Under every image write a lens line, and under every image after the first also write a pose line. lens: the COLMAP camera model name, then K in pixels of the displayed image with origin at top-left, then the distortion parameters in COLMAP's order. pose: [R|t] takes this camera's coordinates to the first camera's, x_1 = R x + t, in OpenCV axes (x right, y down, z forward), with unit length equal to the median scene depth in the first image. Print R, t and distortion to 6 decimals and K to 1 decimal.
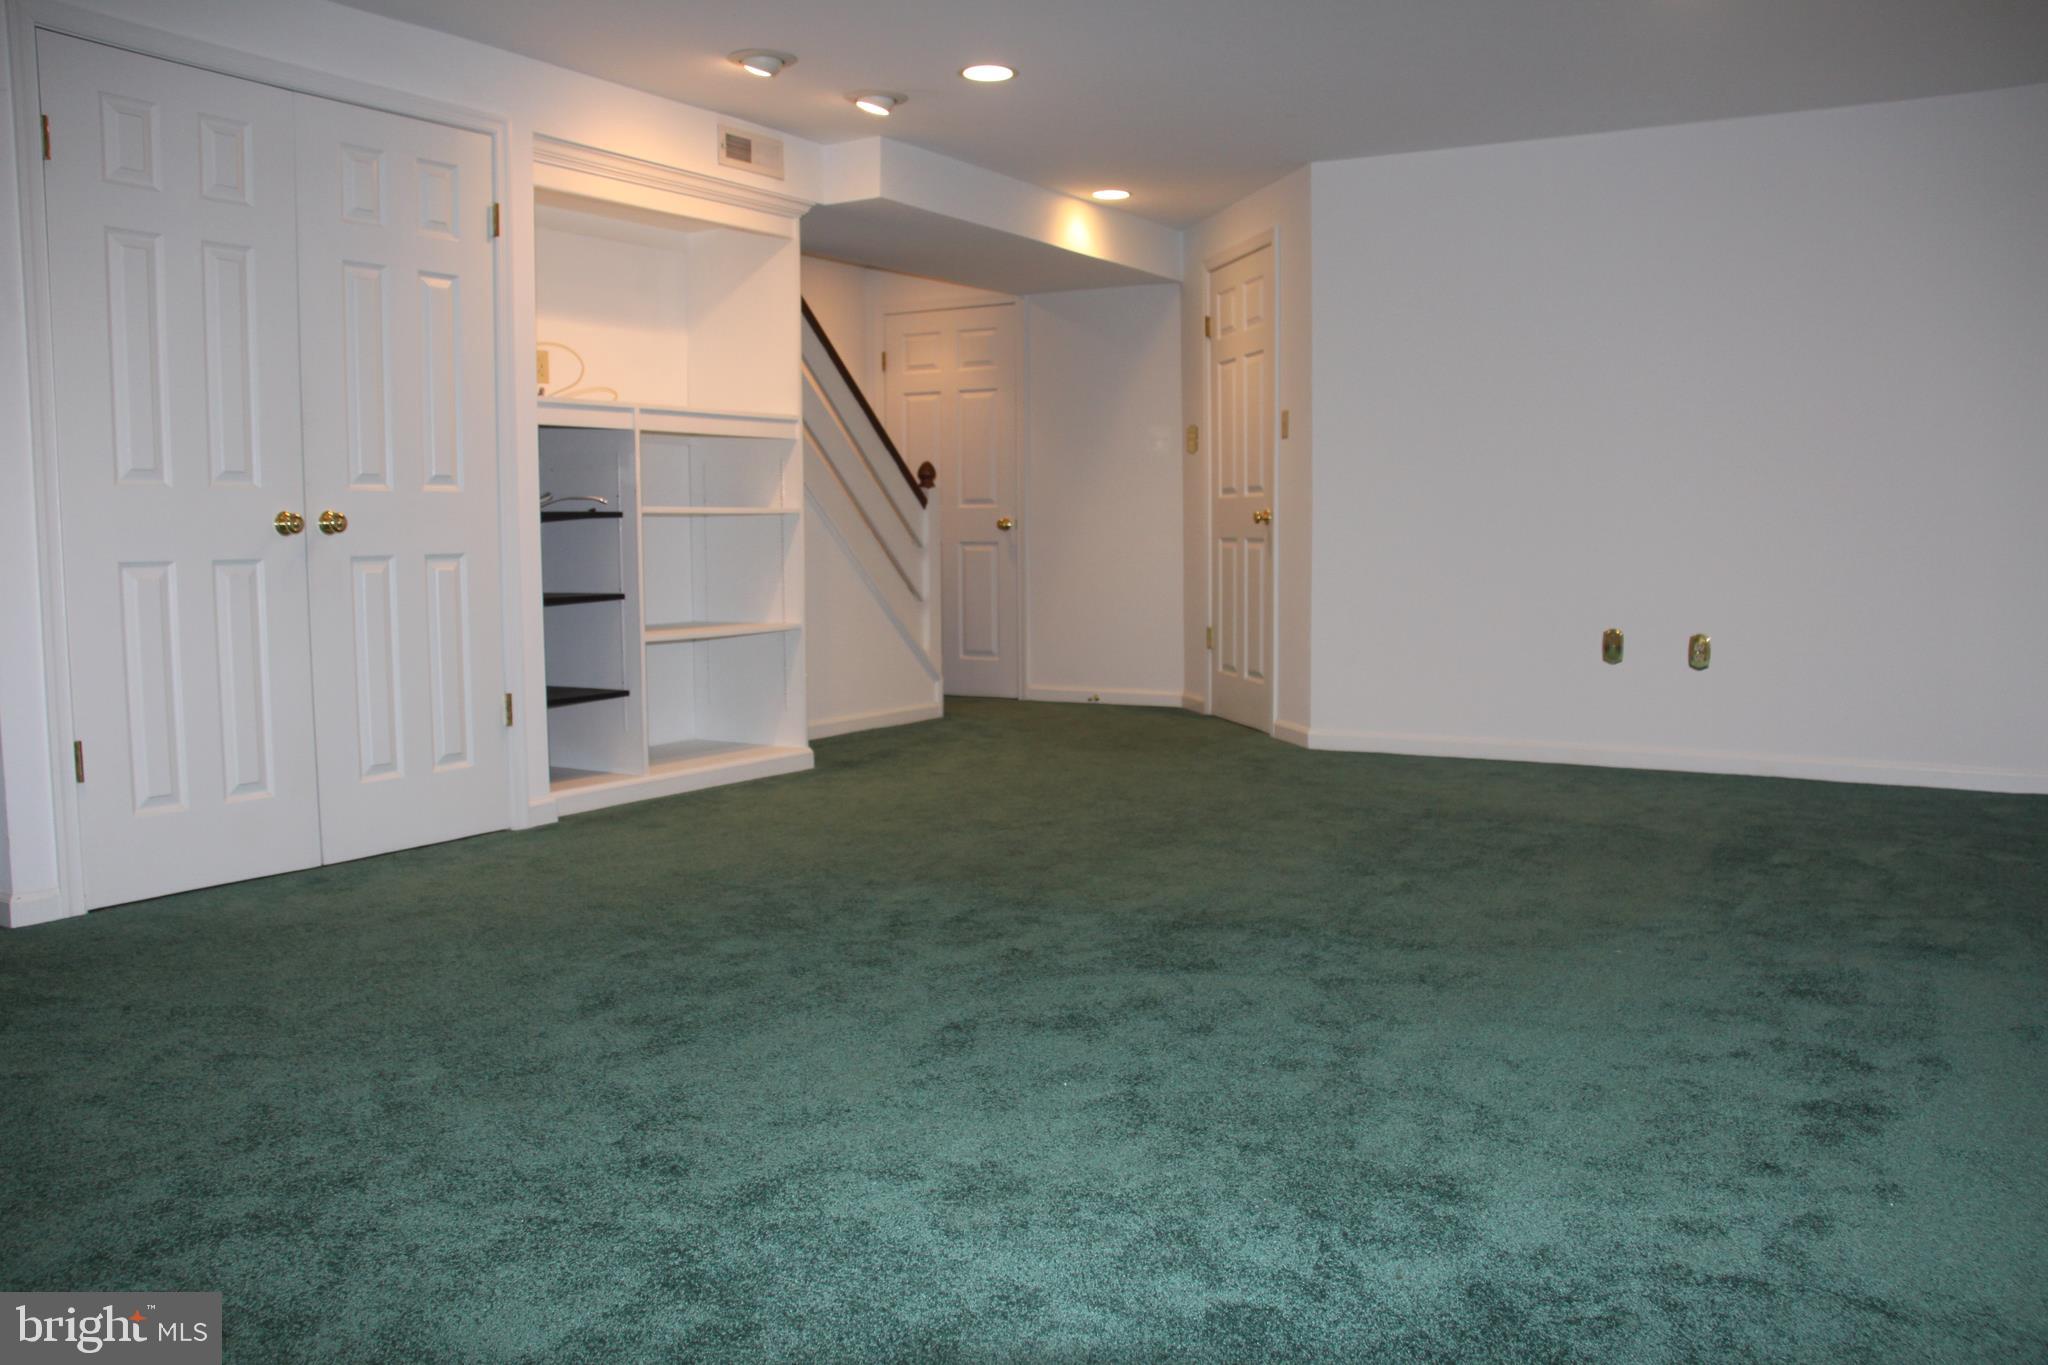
lens RADIAL K [[1686.4, 0, 1040.6], [0, 1686.4, 690.7], [0, 0, 1]] dist [-0.191533, 0.137692]
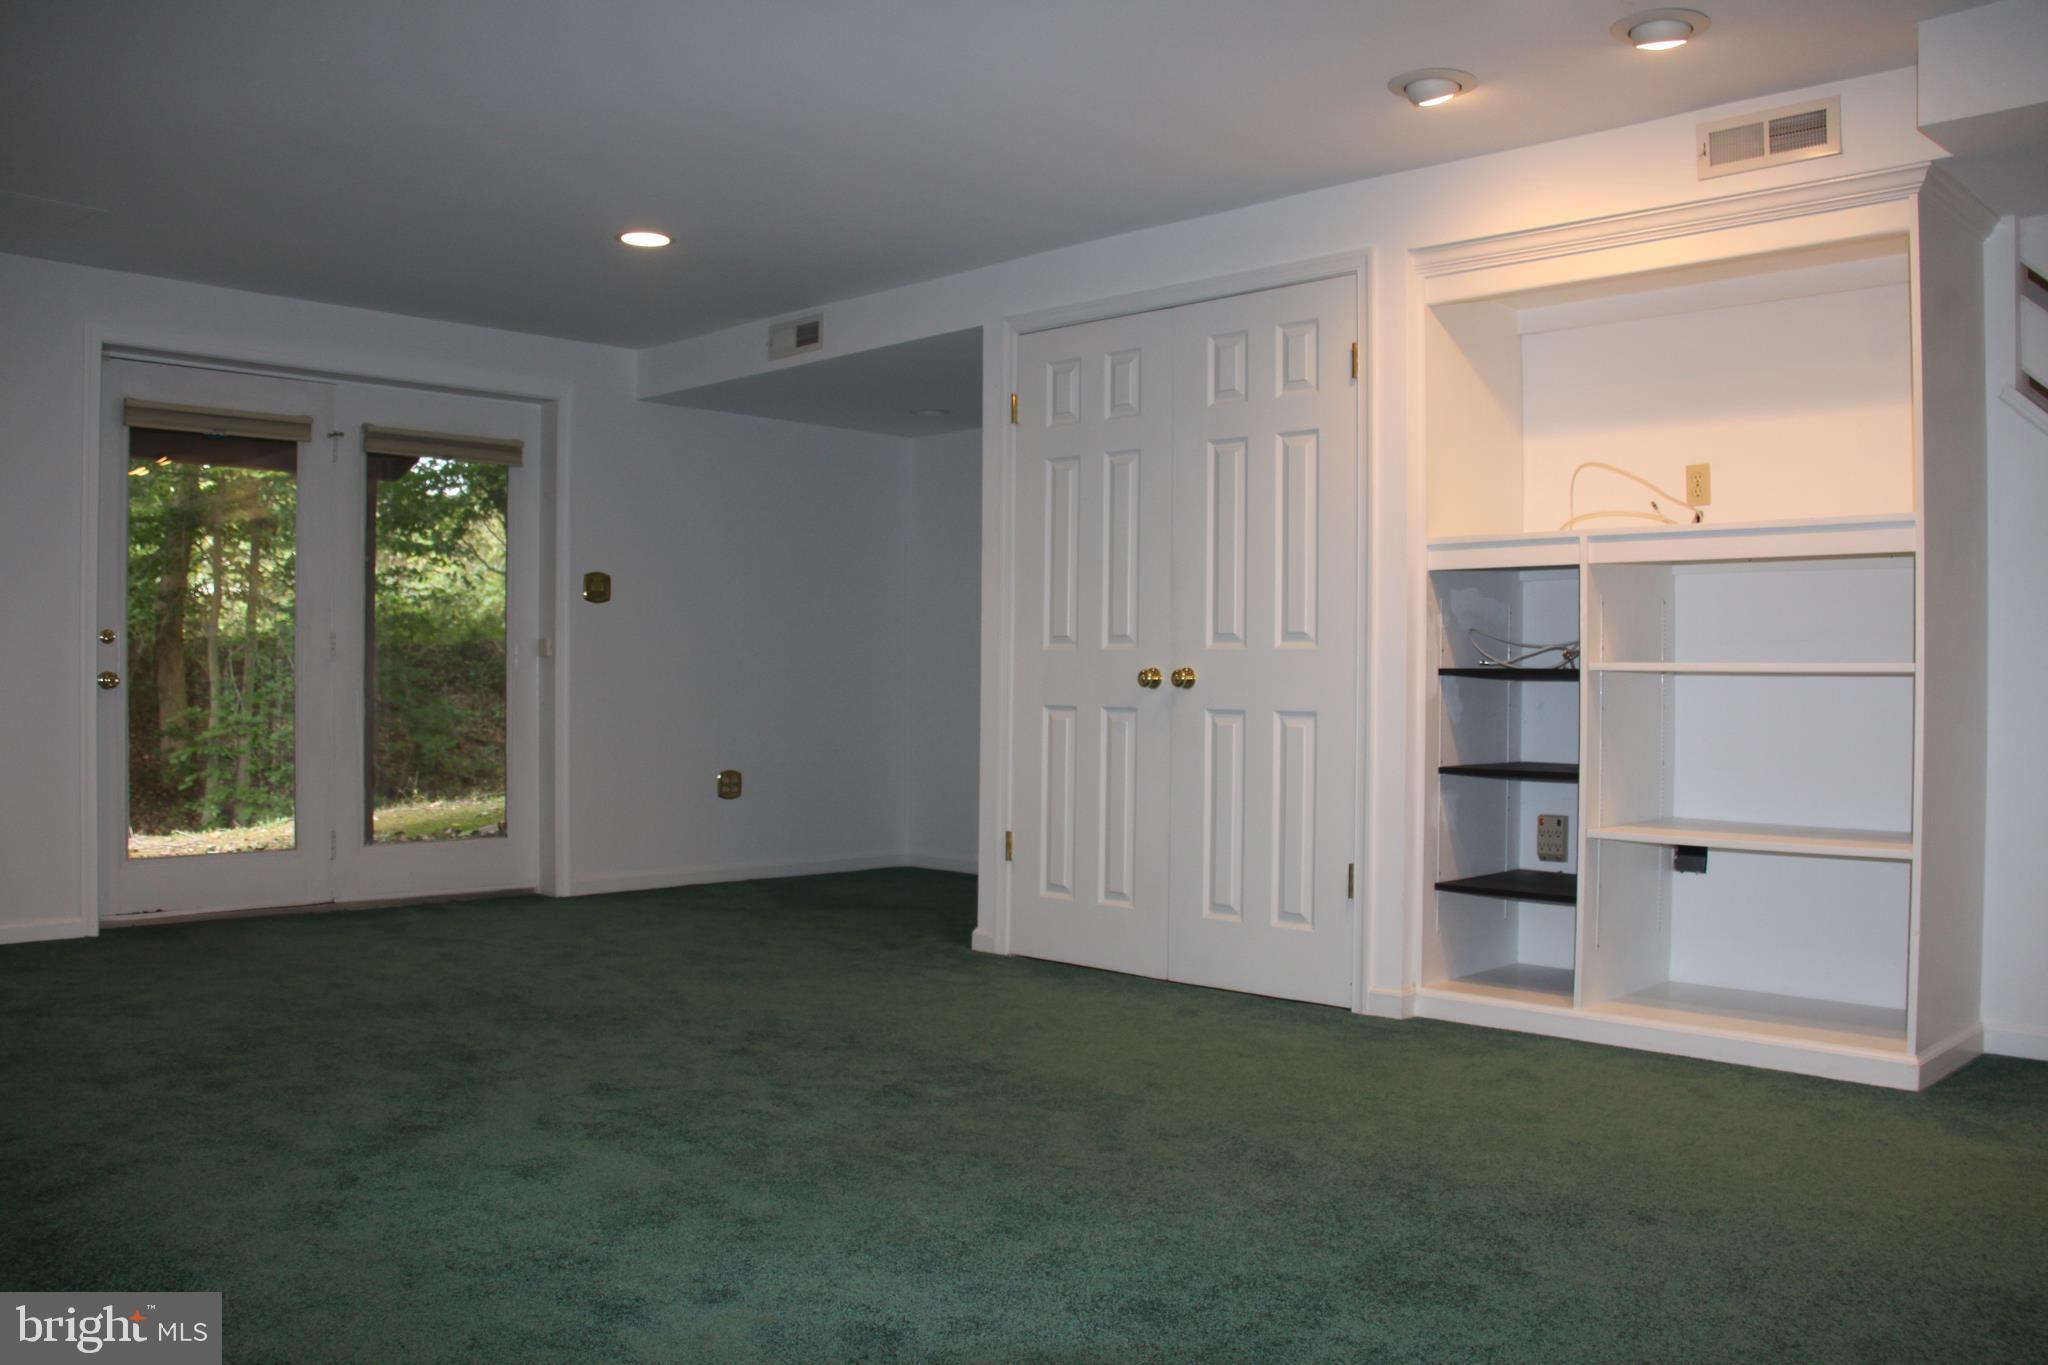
lens RADIAL K [[1686.4, 0, 1040.6], [0, 1686.4, 690.7], [0, 0, 1]] dist [-0.191533, 0.137692]
pose [[-0.223987, 0.002132, -0.974590, 0.585993], [-0.102455, 0.994405, 0.025722, -0.093858], [0.969192, 0.105613, -0.222516, 0.955857]]
